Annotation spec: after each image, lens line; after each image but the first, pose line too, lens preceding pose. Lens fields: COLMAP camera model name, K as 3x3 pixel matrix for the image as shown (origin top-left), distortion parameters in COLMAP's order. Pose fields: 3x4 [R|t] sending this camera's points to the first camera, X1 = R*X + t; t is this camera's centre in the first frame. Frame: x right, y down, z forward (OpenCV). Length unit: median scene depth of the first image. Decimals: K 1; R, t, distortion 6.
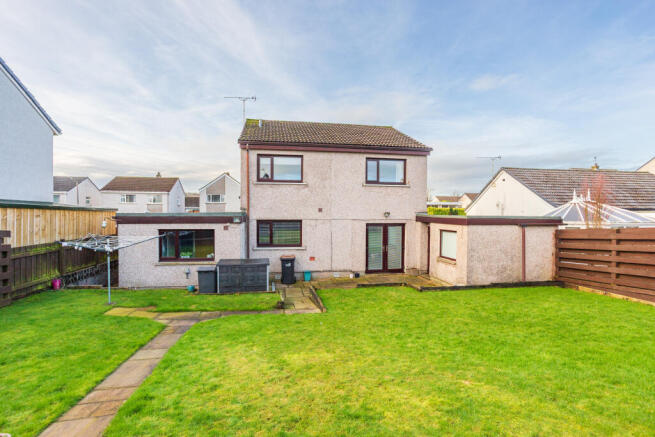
lens RADIAL K [[326.3, 0, 327.5], [0, 326.3, 218.5], [0, 0, 1]] dist [-0.014609, 0.001389]
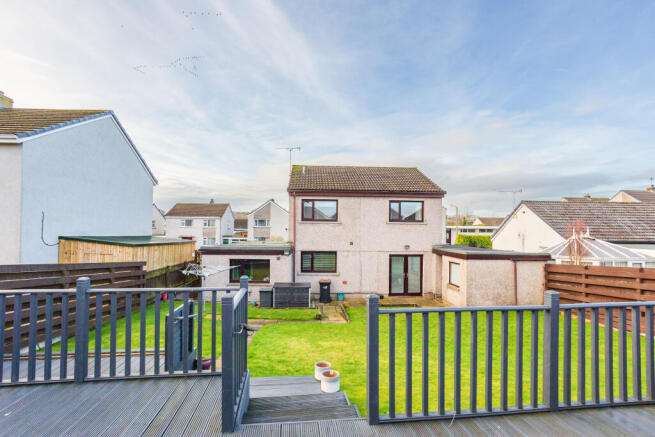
lens RADIAL K [[327.3, 0, 327.3], [0, 327.3, 236.4], [0, 0, 1]] dist [-0.017324, 0.000842]
pose [[0.992326, 0.005788, -0.123510, 0.041251], [-0.006442, 0.999967, -0.004889, -0.047310], [0.123477, 0.005647, 0.992331, -0.247569]]
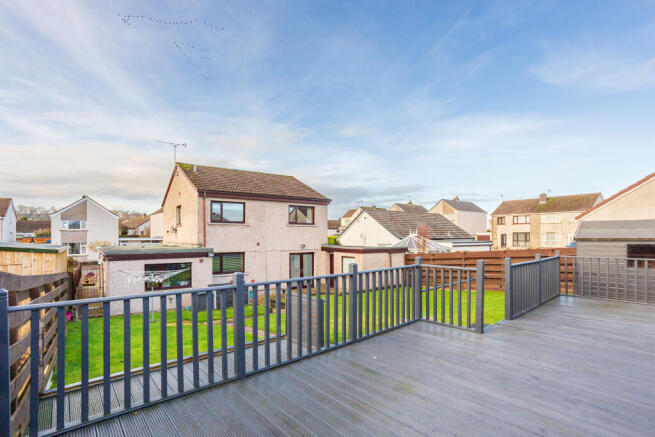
lens RADIAL K [[327.3, 0, 327.3], [0, 327.3, 236.4], [0, 0, 1]] dist [-0.017324, 0.000842]
pose [[0.896074, -0.007867, 0.443835, -0.365492], [0.014126, 0.999842, -0.010798, -0.040082], [-0.443680, 0.015945, 0.896043, -0.315893]]
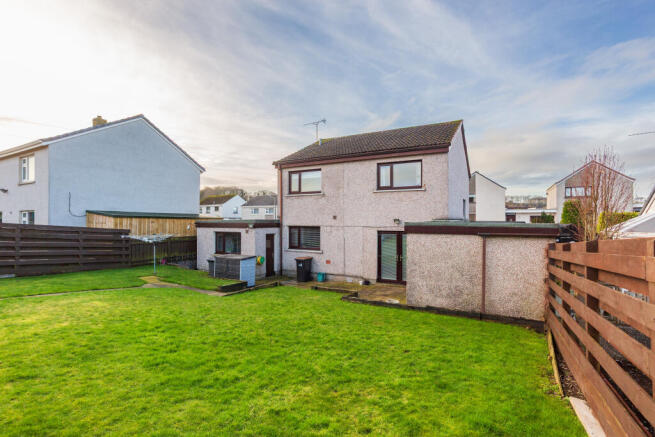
lens RADIAL K [[320.0, 0, 327.5], [0, 320.0, 218.5], [0, 0, 1]] dist [-0.016418, 0.000140]
pose [[0.765344, -0.007222, -0.643580, 0.652587], [-0.008649, 0.999731, -0.021504, 0.000806], [0.643563, 0.022024, 0.765076, 0.179618]]
